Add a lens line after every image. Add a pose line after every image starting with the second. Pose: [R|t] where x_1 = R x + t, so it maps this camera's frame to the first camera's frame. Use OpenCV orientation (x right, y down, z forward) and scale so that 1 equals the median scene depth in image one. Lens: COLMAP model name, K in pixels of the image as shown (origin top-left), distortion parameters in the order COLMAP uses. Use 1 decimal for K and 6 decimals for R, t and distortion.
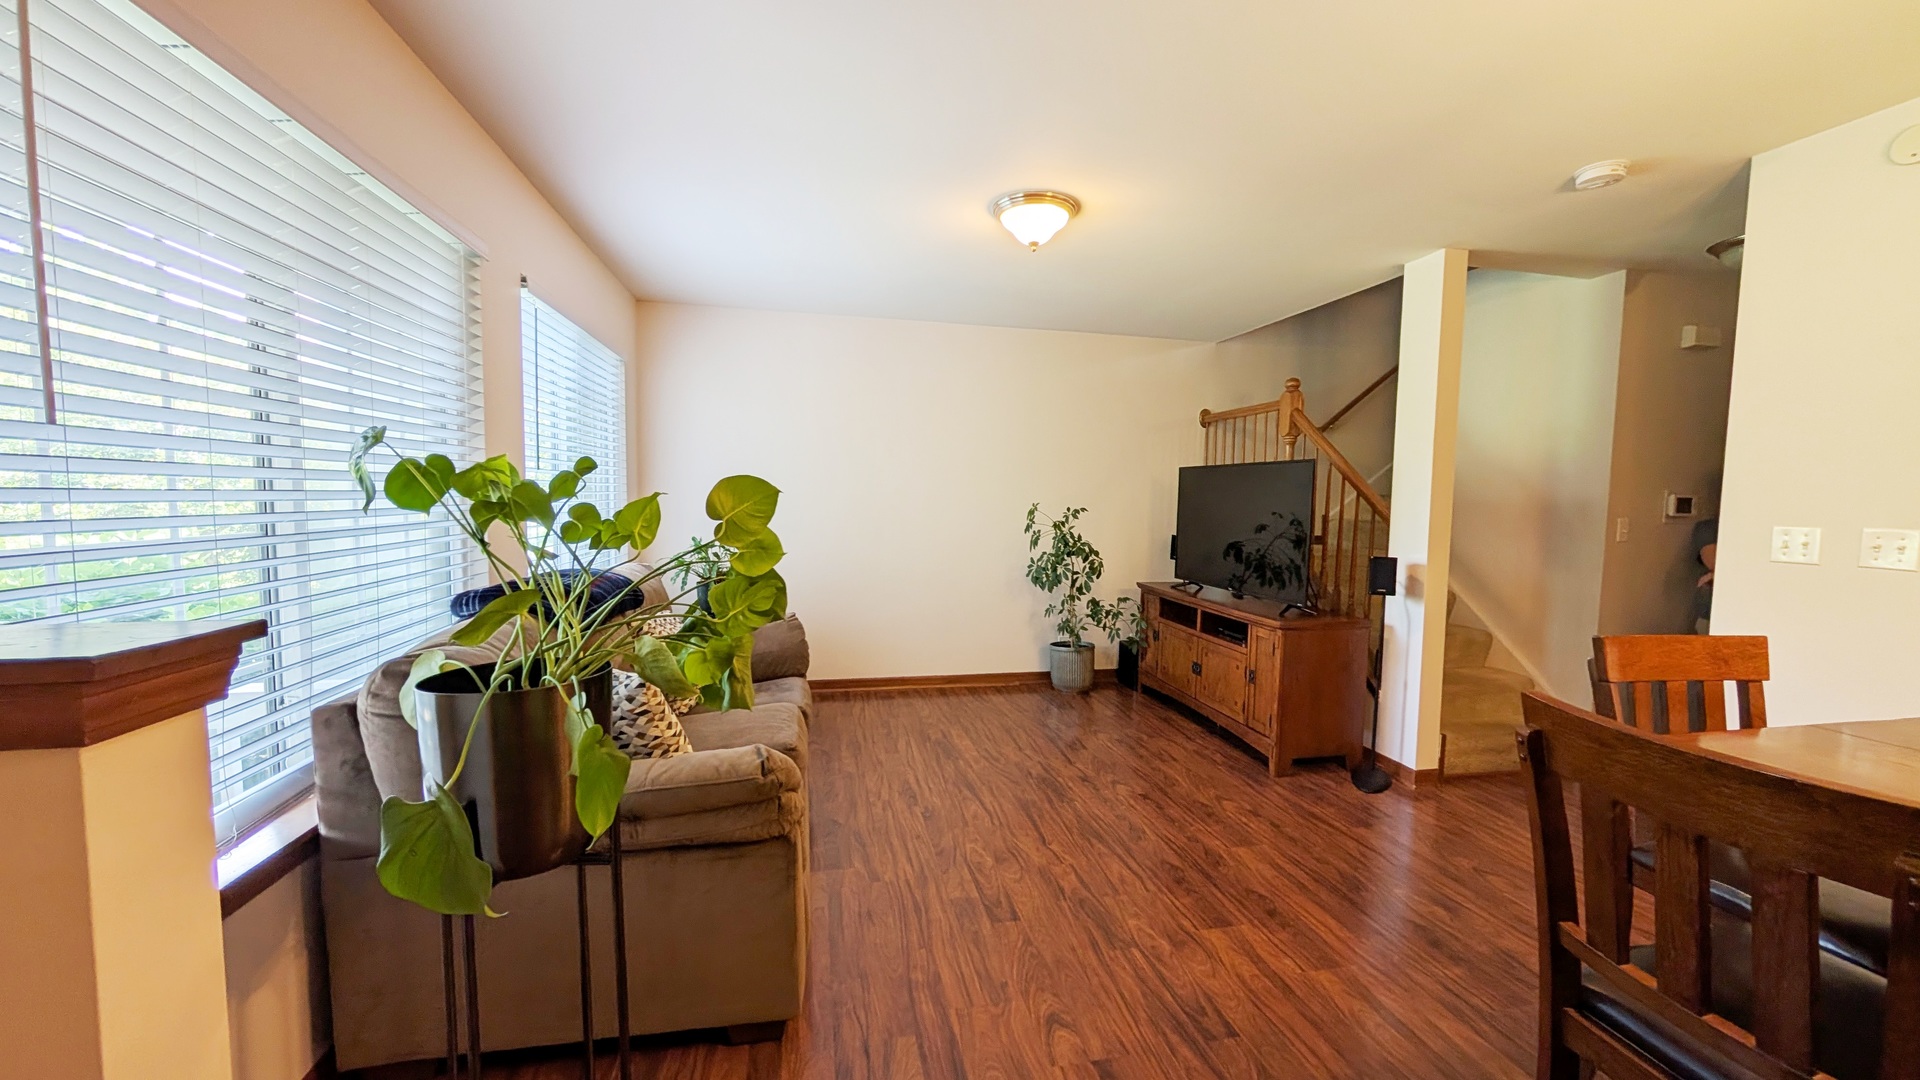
lens RADIAL K [[719.3, 0, 958.4], [0, 719.3, 547.8], [0, 0, 1]] dist [-0.000769, 0.000249]
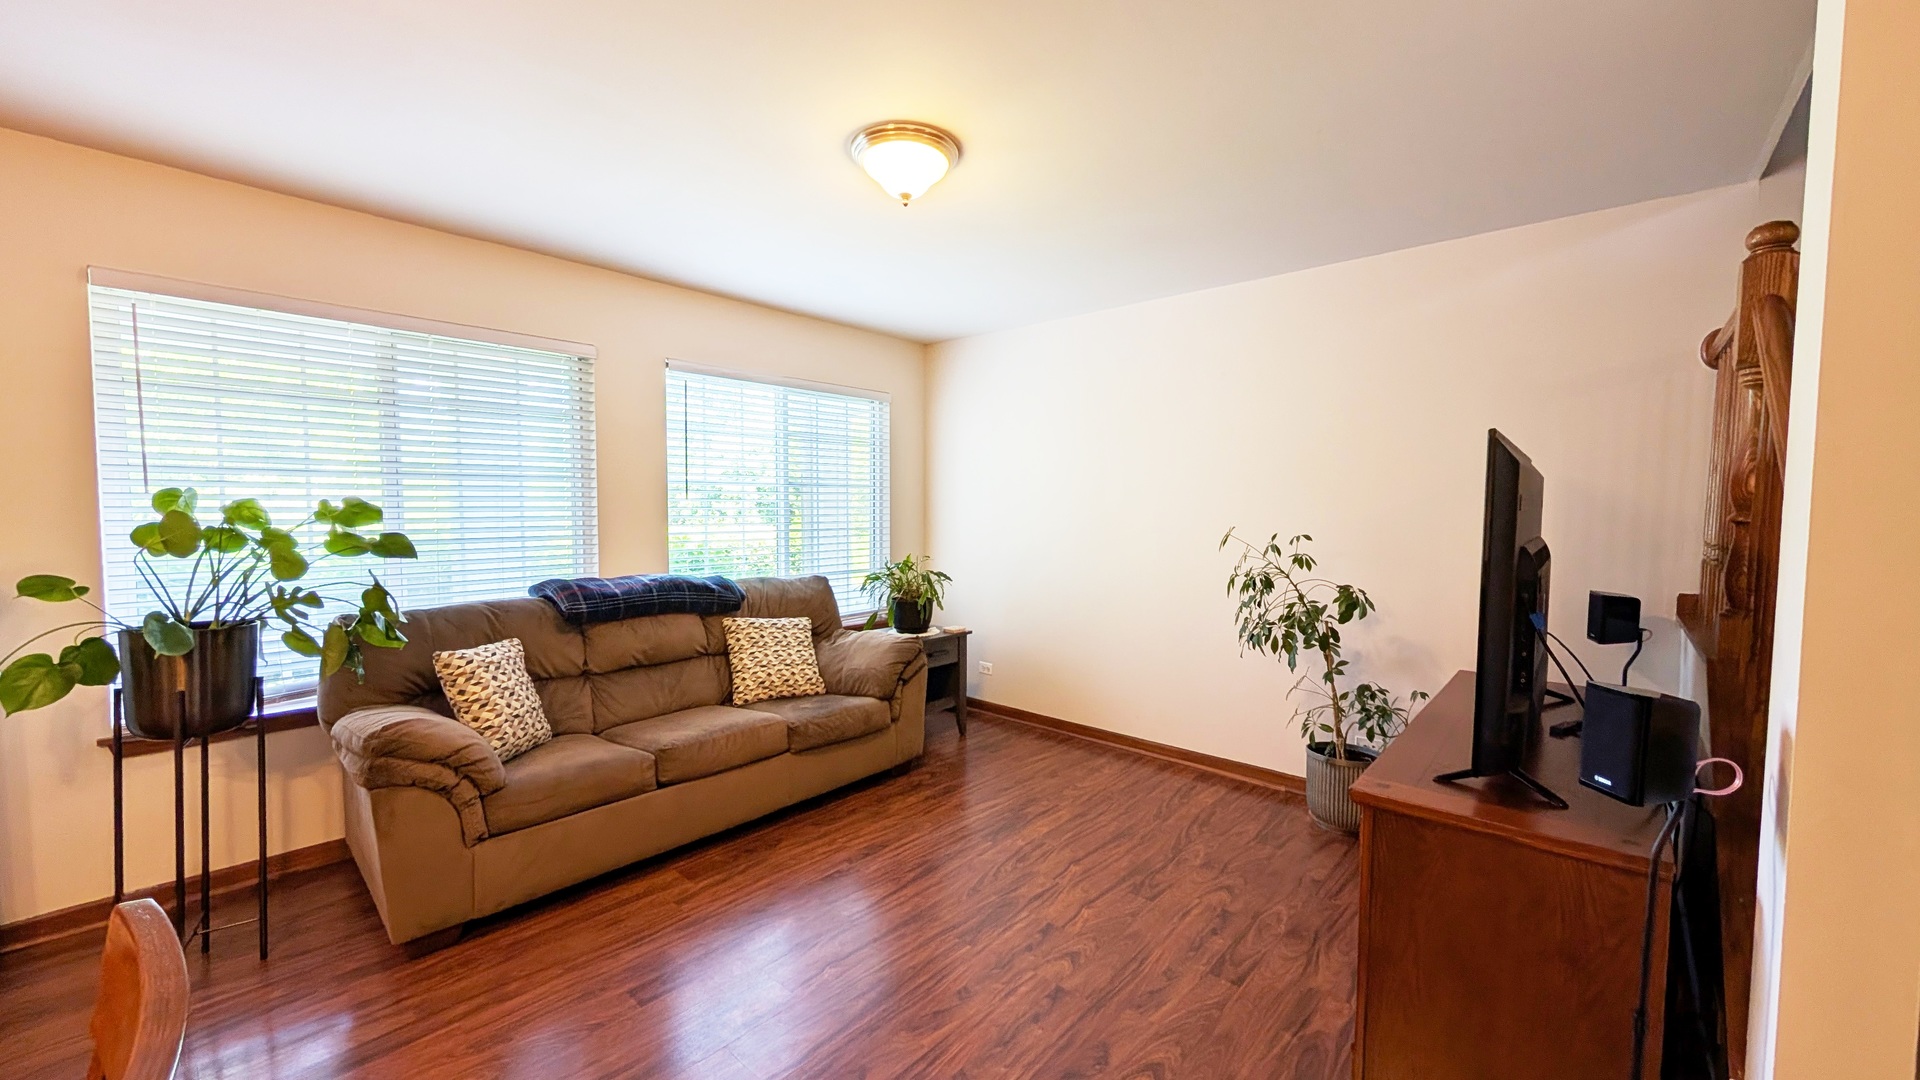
lens RADIAL K [[719.3, 0, 958.9], [0, 719.3, 537.3], [0, 0, 1]] dist [-0.000769, 0.000249]
pose [[0.585600, 0.022996, -0.810274, 0.592214], [-0.044852, 0.998985, -0.004064, -0.041631], [0.809359, 0.038722, 0.586037, 0.450462]]
